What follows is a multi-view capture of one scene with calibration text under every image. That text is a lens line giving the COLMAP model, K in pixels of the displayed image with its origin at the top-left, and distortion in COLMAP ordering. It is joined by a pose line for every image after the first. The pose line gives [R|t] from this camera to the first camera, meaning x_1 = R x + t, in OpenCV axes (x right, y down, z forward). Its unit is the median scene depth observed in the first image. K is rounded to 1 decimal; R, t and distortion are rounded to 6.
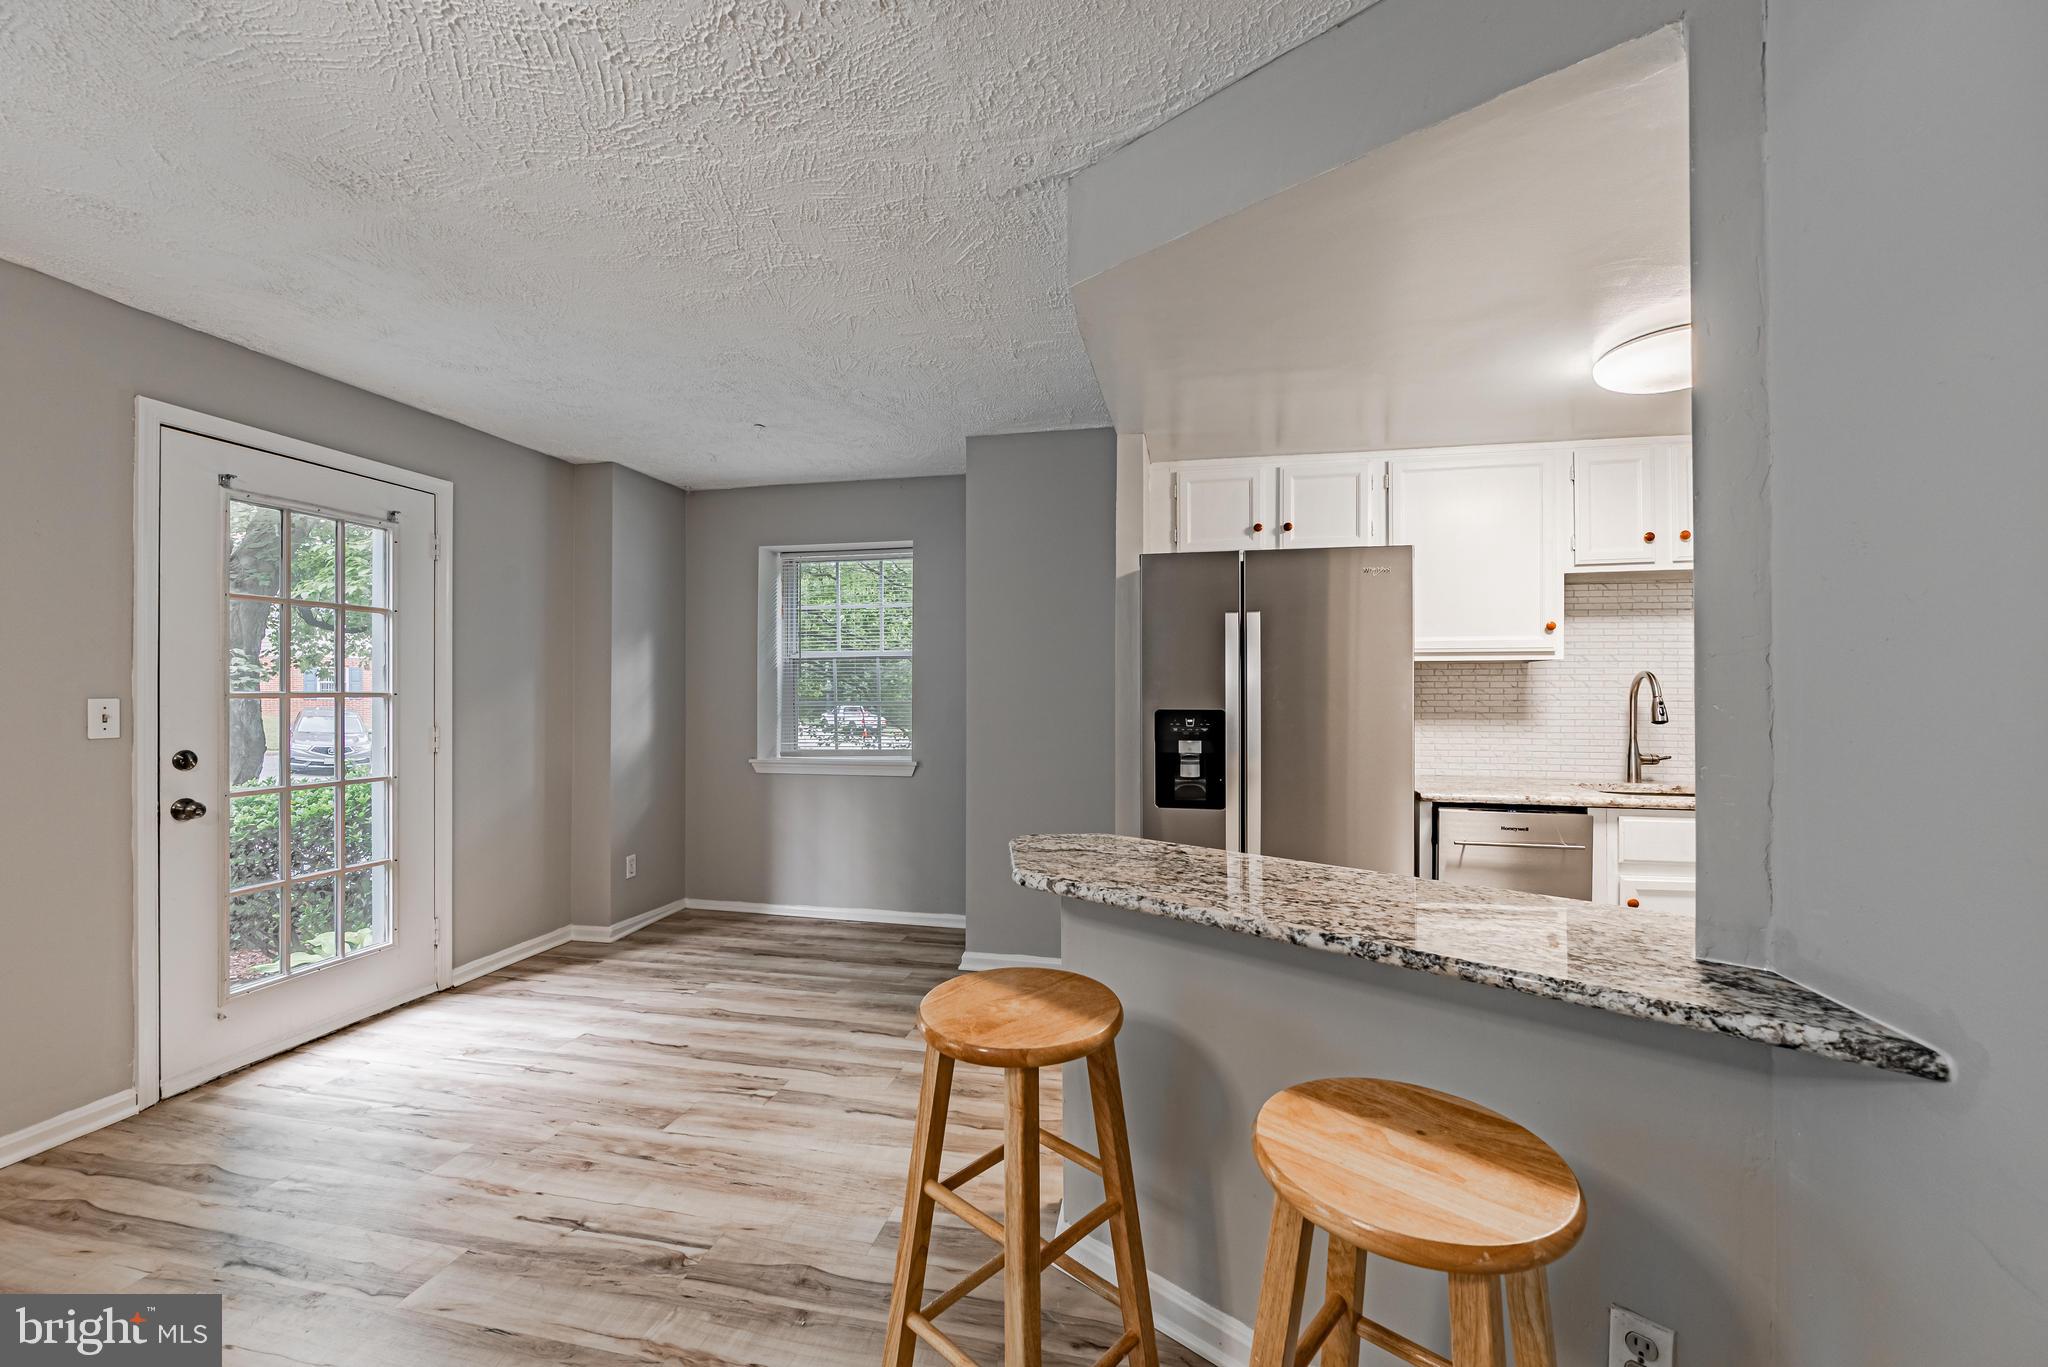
lens RADIAL K [[815.4, 0, 1022.2], [0, 815.4, 689.2], [0, 0, 1]] dist [-0.003723, 0.000024]
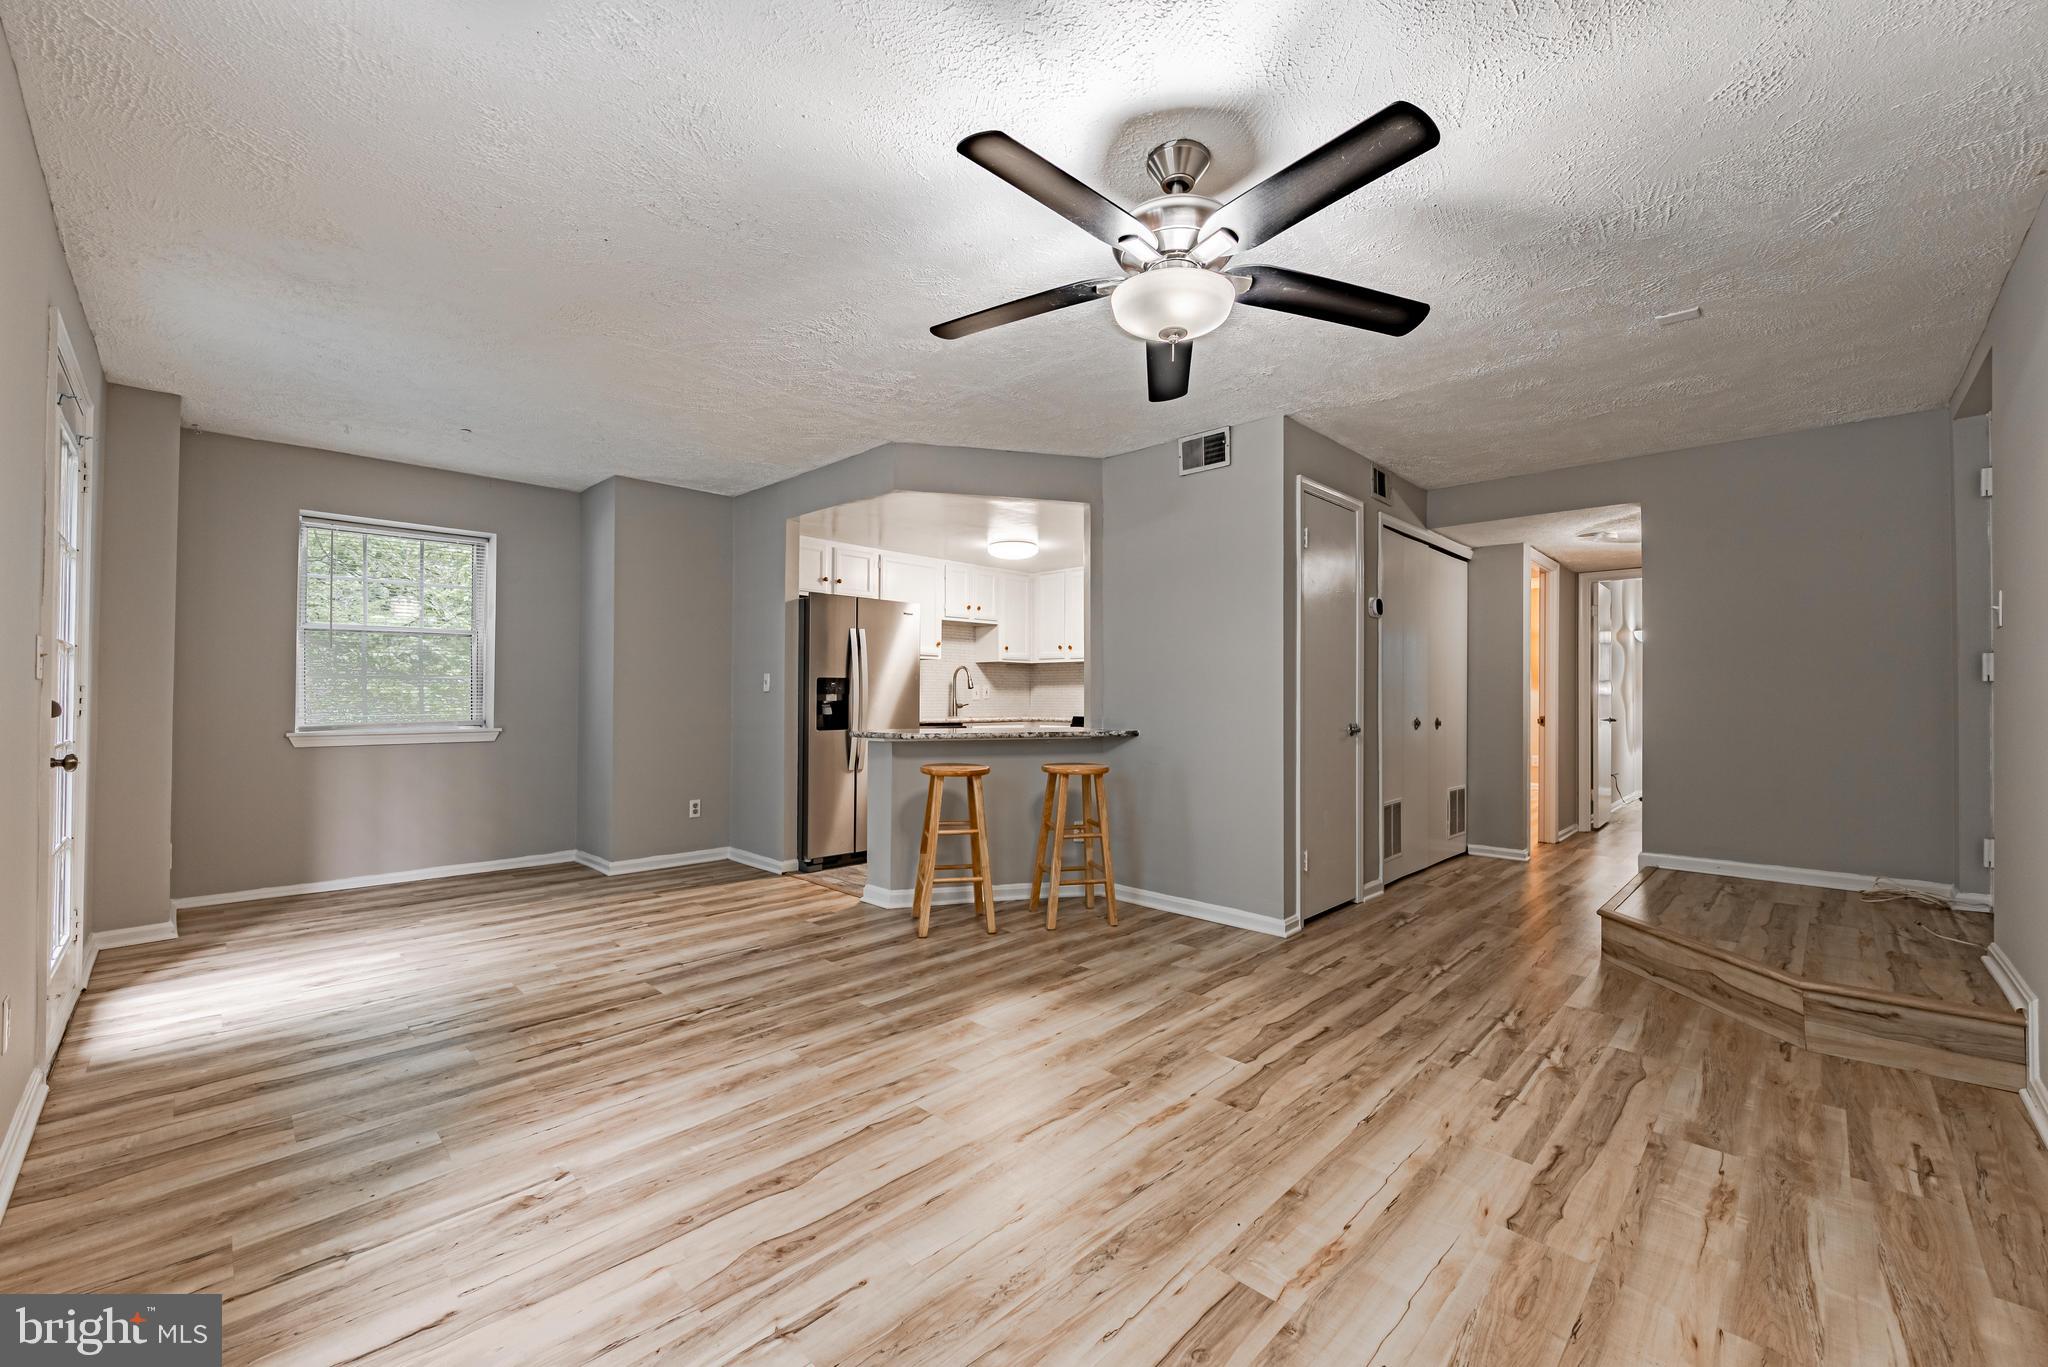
lens RADIAL K [[815.4, 0, 1022.2], [0, 815.4, 689.2], [0, 0, 1]] dist [-0.003723, 0.000024]
pose [[0.532739, 0.010592, 0.846213, -0.988411], [-0.006685, 0.999943, -0.008308, 0.055373], [-0.846253, -0.001231, 0.532780, -0.318074]]
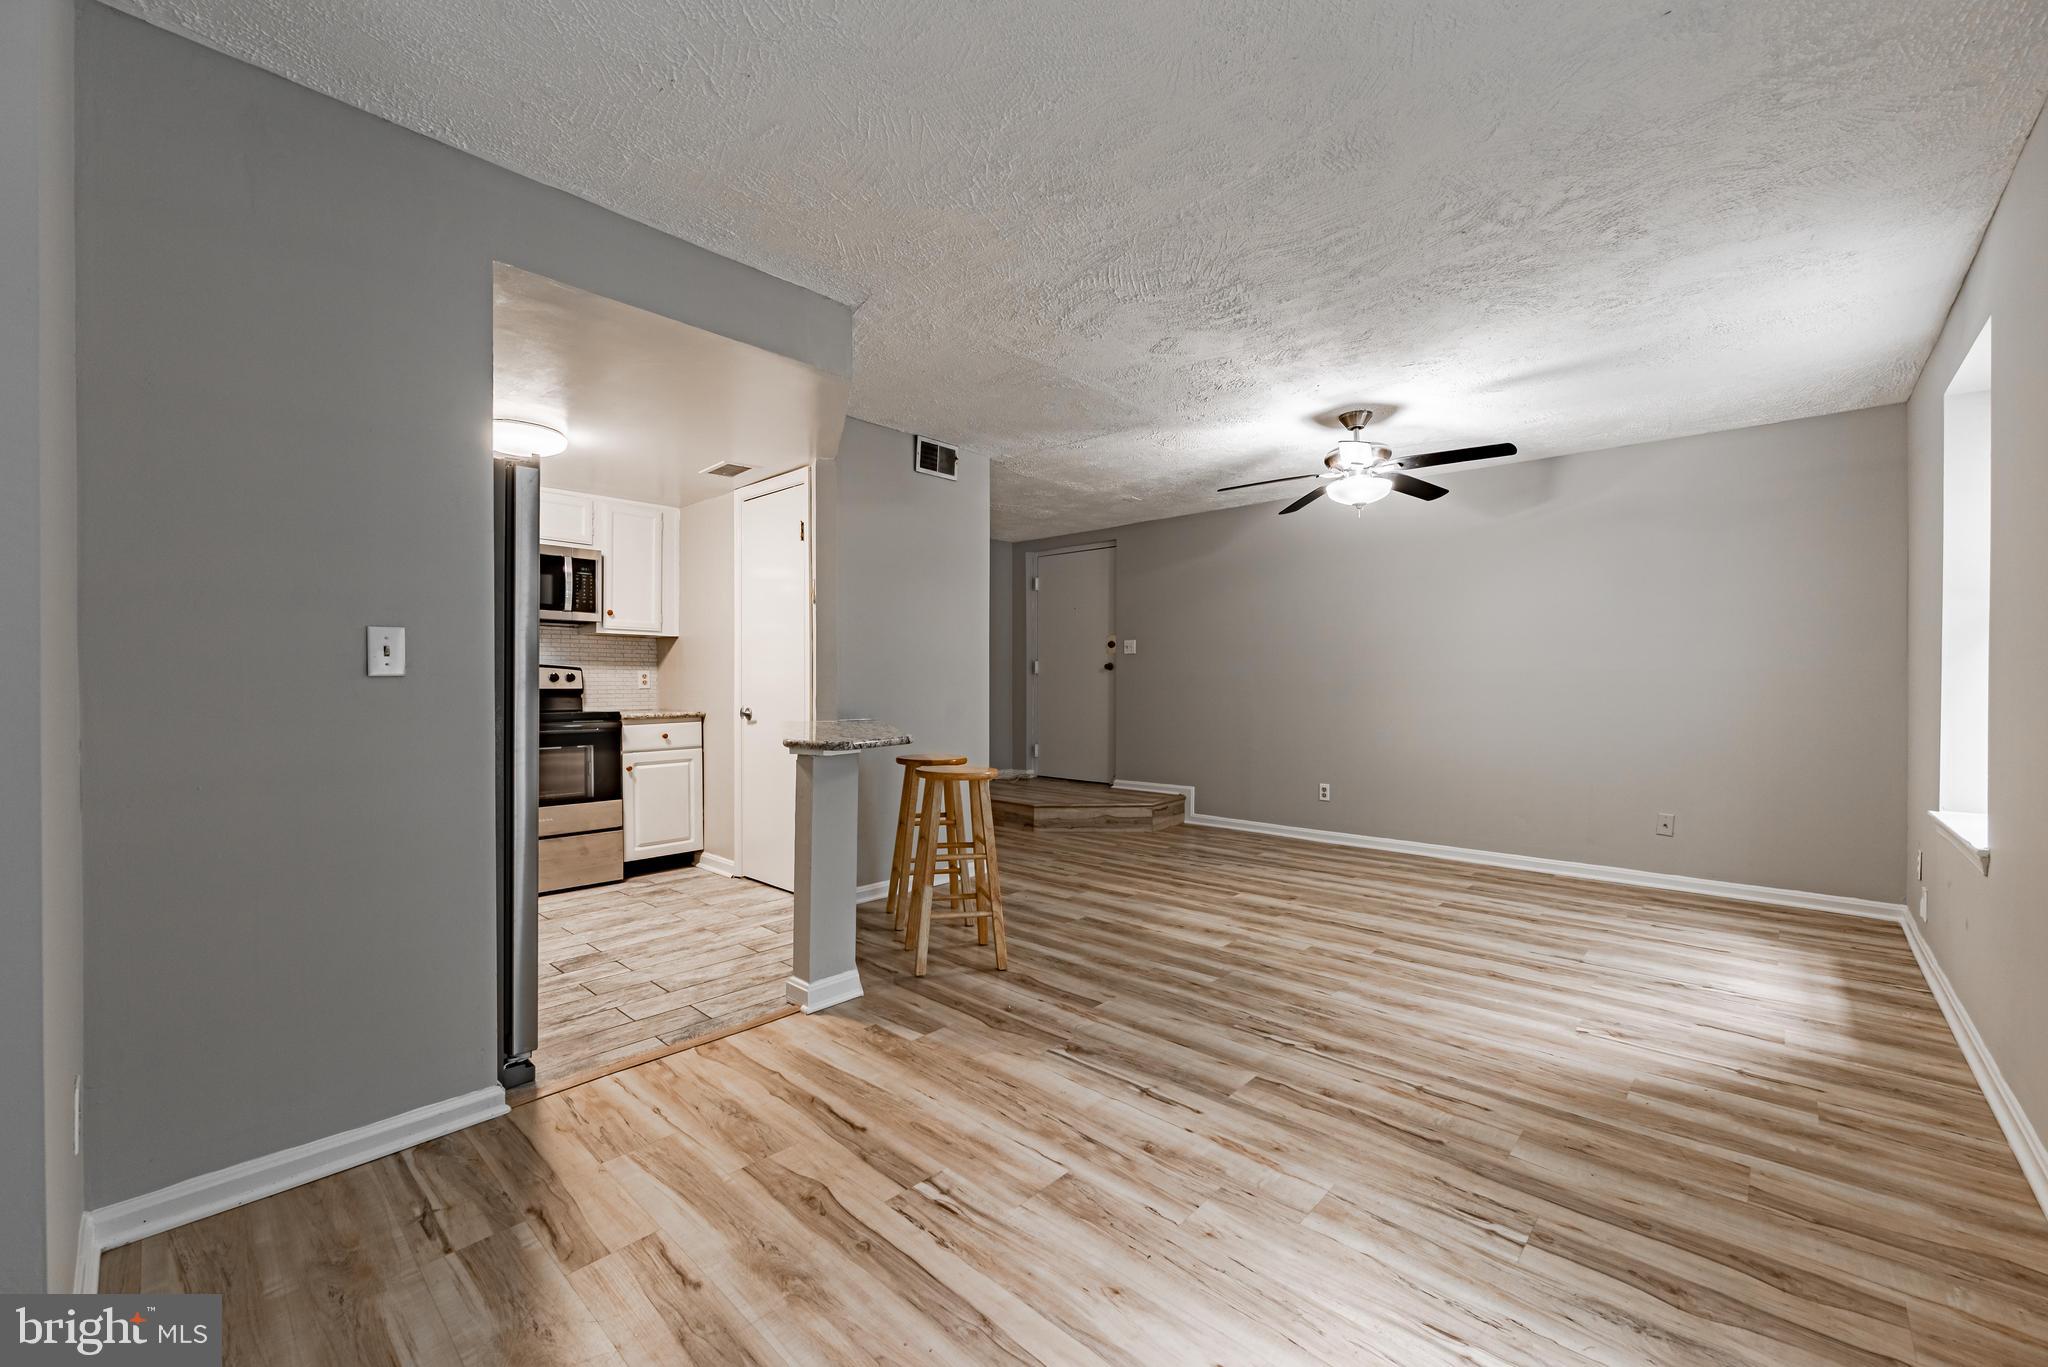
lens RADIAL K [[815.4, 0, 1022.2], [0, 815.4, 689.2], [0, 0, 1]] dist [-0.003723, 0.000024]
pose [[-0.859603, -0.006684, 0.510918, -0.597683], [-0.003411, 0.999967, 0.007344, 0.053536], [-0.510951, 0.004570, -0.859598, 1.263908]]
